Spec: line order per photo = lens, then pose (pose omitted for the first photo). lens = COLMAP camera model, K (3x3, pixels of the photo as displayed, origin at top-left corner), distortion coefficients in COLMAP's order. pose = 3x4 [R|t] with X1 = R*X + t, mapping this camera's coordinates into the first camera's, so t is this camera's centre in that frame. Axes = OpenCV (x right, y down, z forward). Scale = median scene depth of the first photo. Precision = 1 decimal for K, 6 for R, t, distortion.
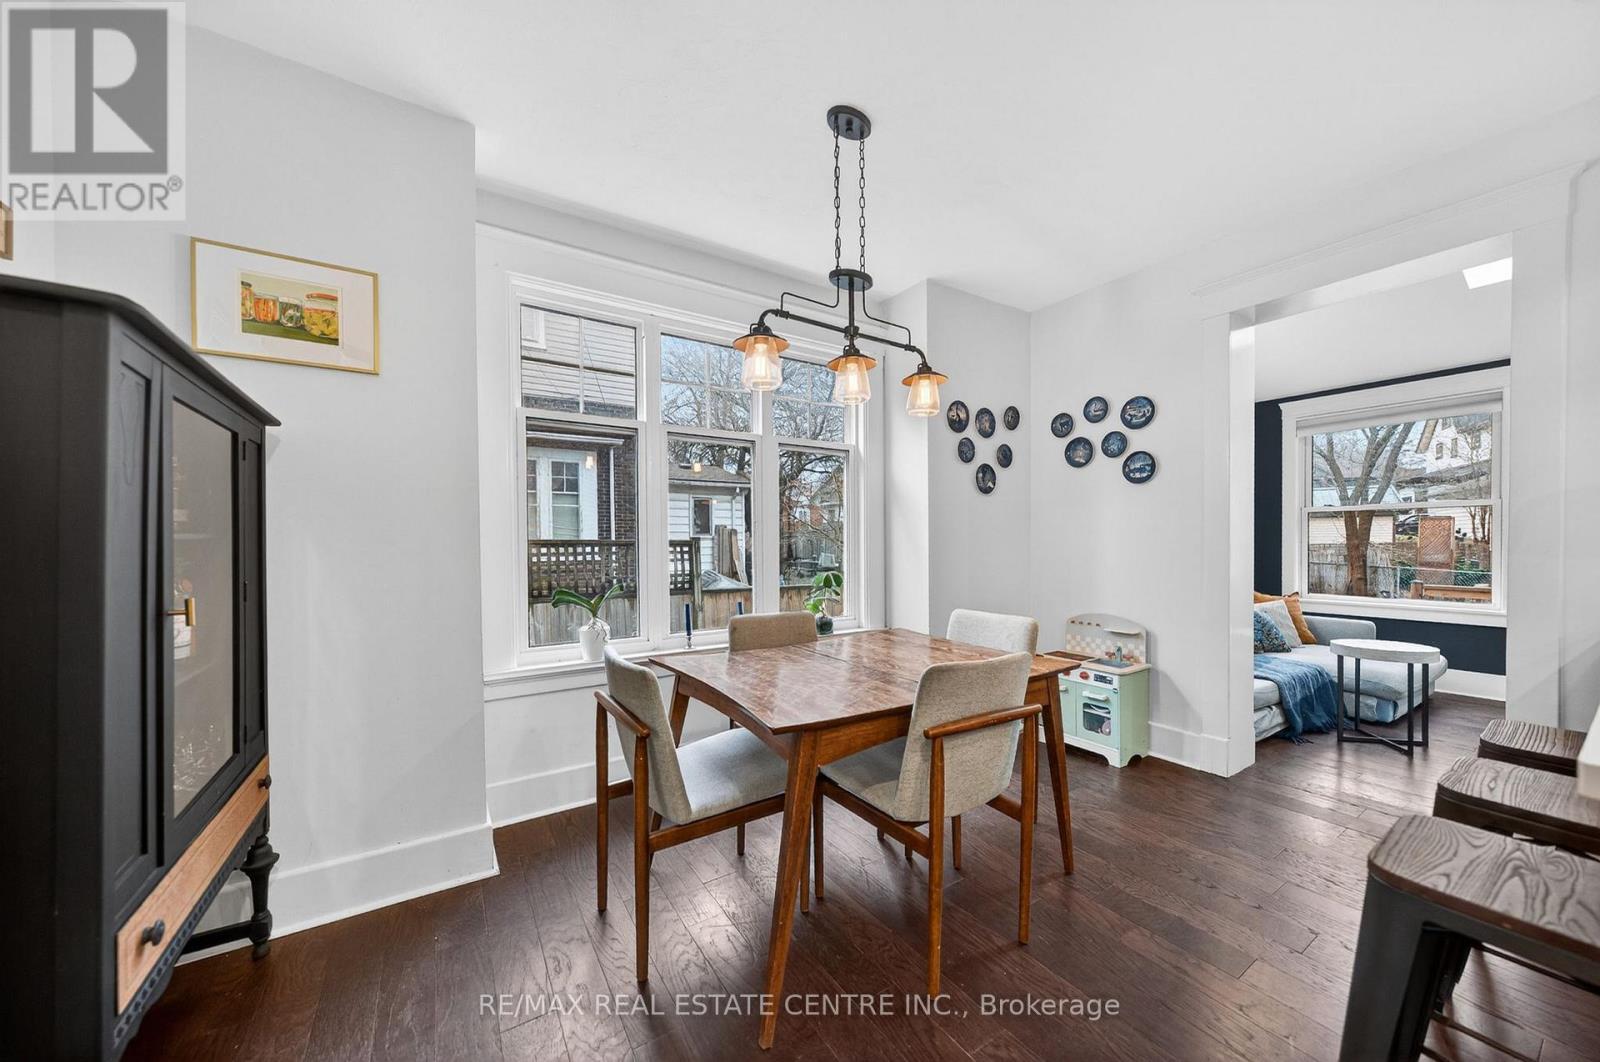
lens RADIAL K [[551.3, 0, 786.4], [0, 551.3, 543.8], [0, 0, 1]] dist [0.000913, 0.000489]
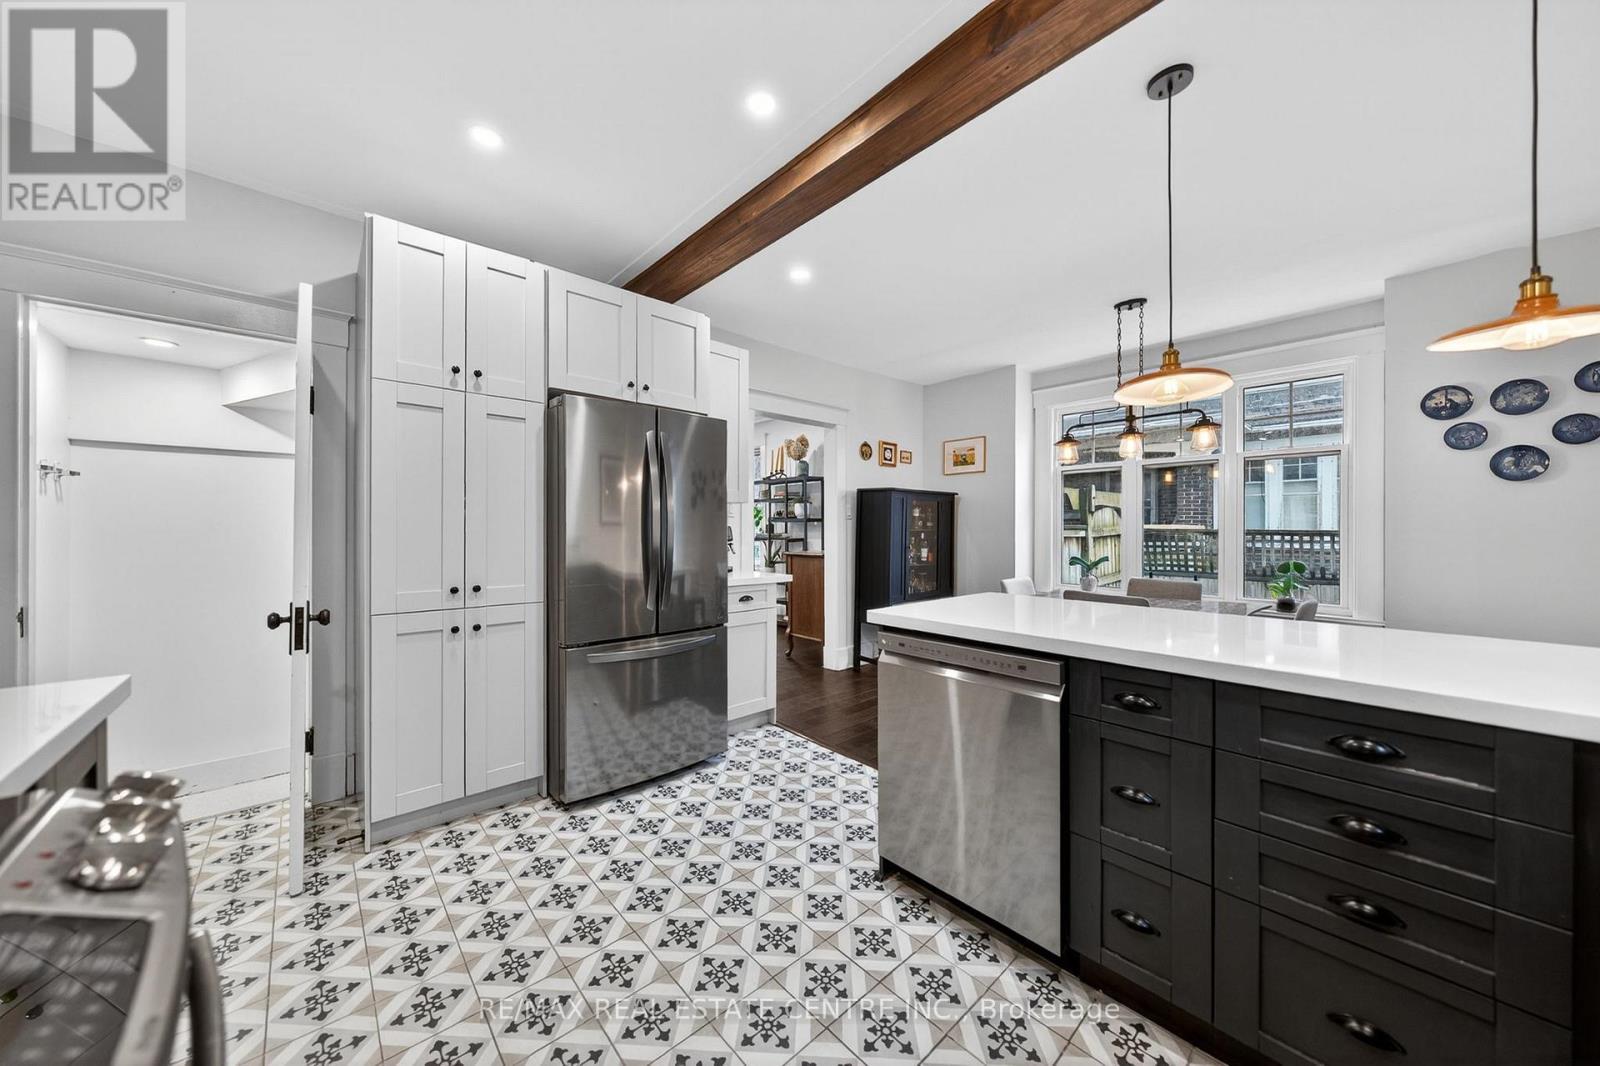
lens RADIAL K [[551.3, 0, 806.4], [0, 551.3, 527.9], [0, 0, 1]] dist [0.000913, 0.000489]
pose [[0.192132, 0.006794, -0.981346, 0.977512], [-0.005330, 0.999969, 0.005879, -0.018358], [0.981355, 0.004101, 0.192162, -0.225107]]
